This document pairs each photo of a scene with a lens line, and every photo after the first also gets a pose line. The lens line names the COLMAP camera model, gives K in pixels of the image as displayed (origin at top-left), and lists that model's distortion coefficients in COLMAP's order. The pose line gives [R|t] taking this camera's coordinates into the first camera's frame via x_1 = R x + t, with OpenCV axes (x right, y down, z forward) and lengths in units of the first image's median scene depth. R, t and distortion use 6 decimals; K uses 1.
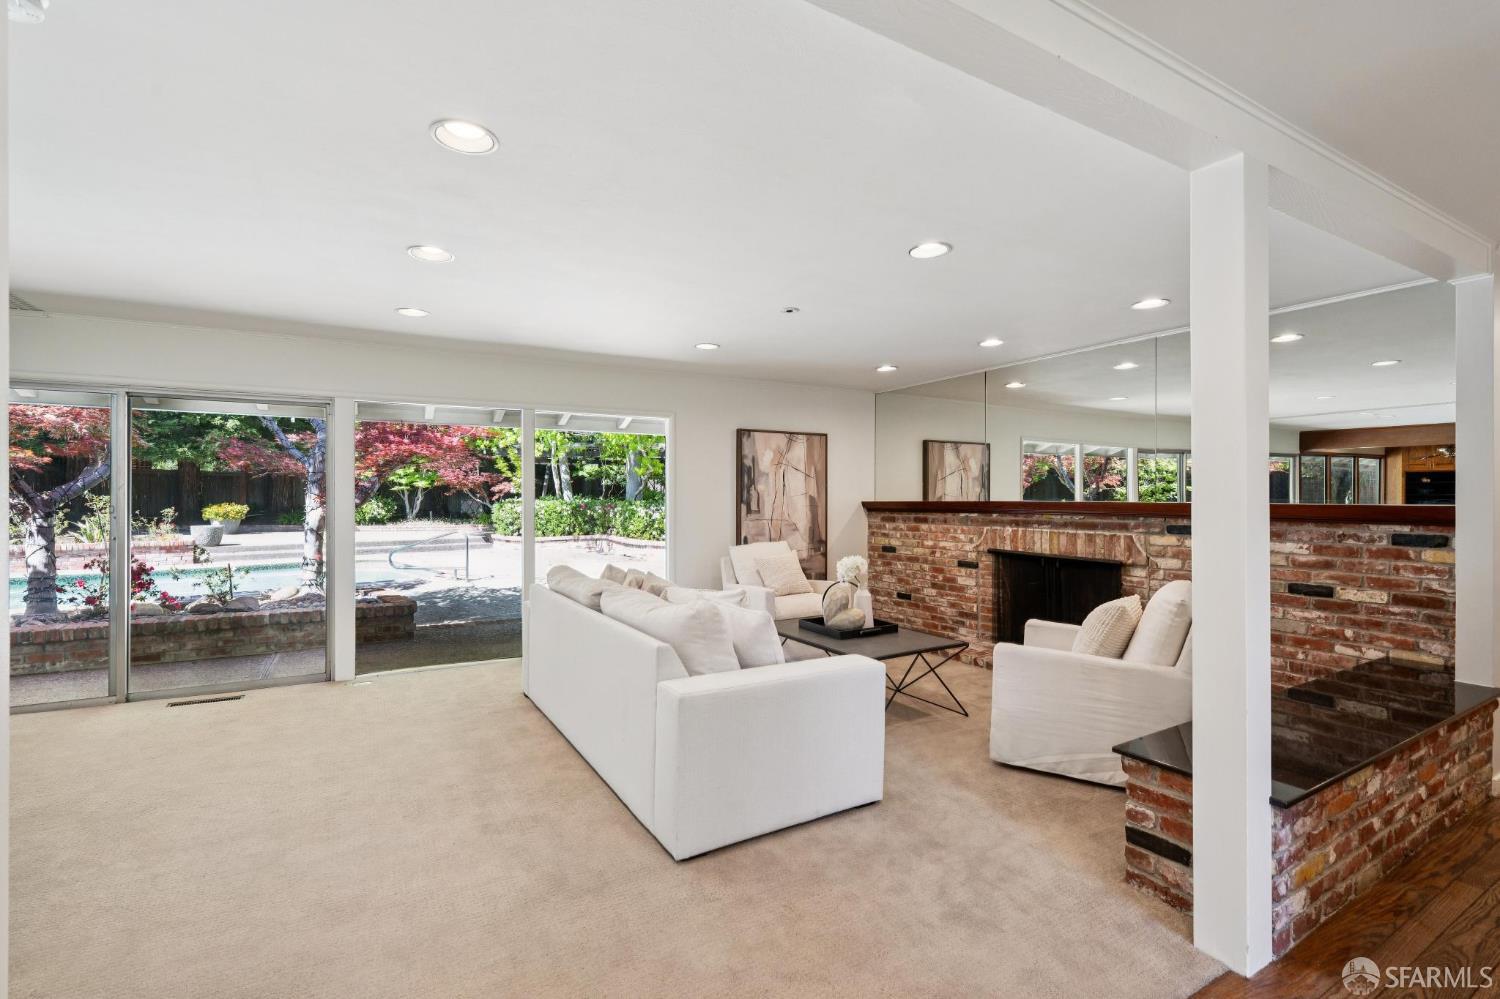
lens RADIAL K [[680.6, 0, 747.1], [0, 680.6, 511.8], [0, 0, 1]] dist [-0.000562, -0.000283]
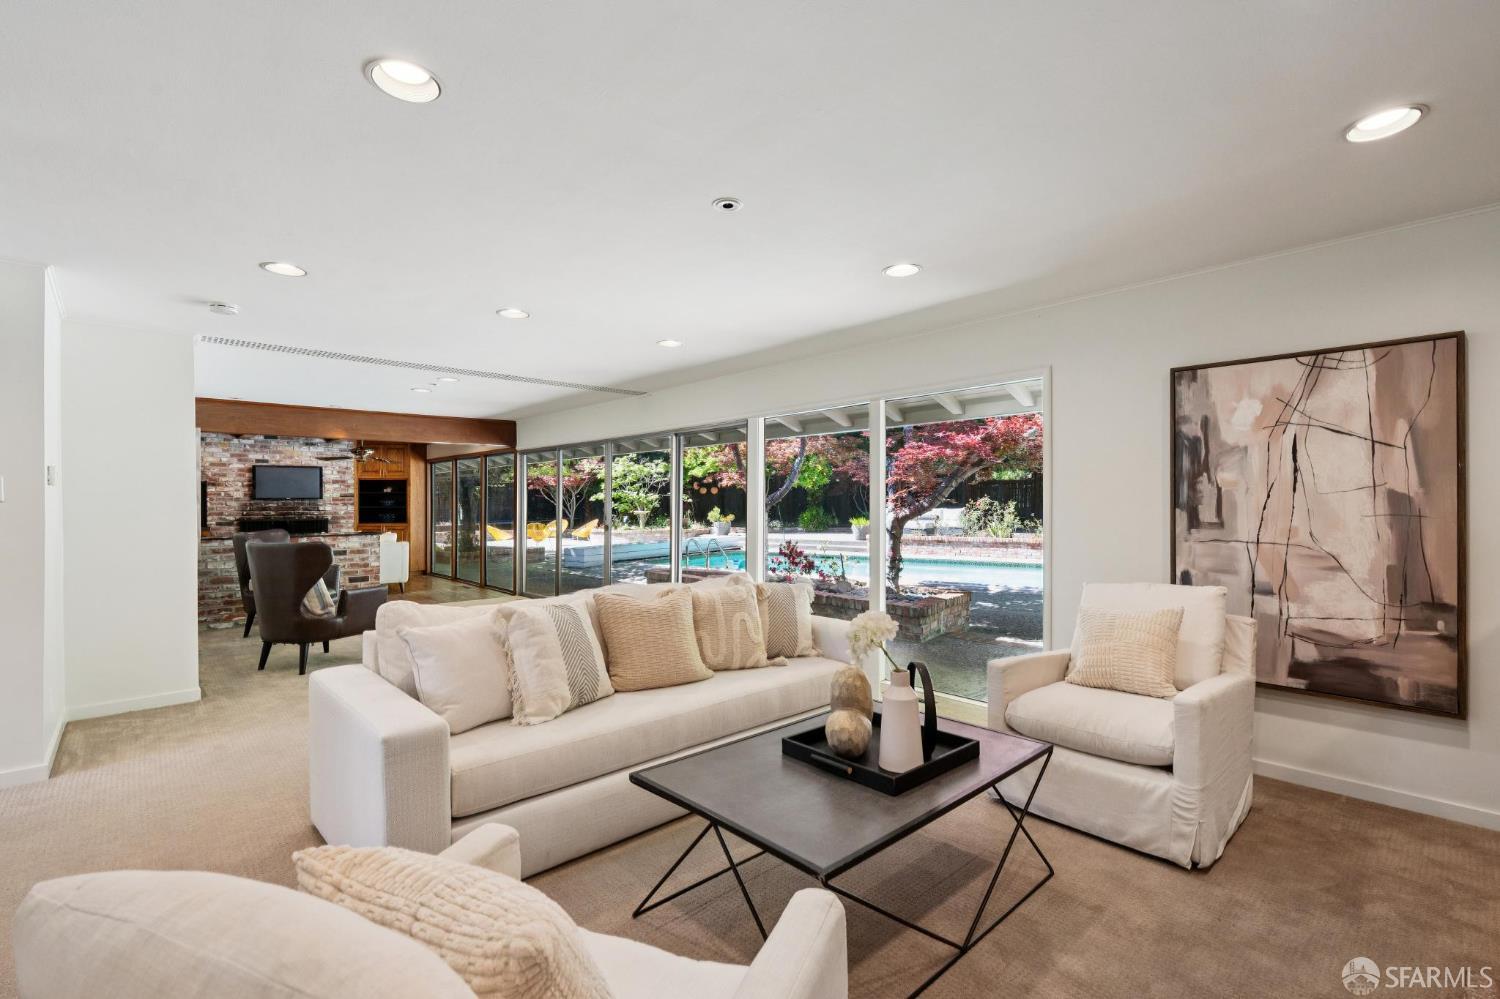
lens RADIAL K [[680.6, 0, 747.1], [0, 680.6, 511.8], [0, 0, 1]] dist [-0.000562, -0.000283]
pose [[0.210328, 0.011110, -0.977568, 0.435287], [-0.020623, 0.999763, 0.006925, -0.006160], [0.977413, 0.018704, 0.210508, 0.550921]]
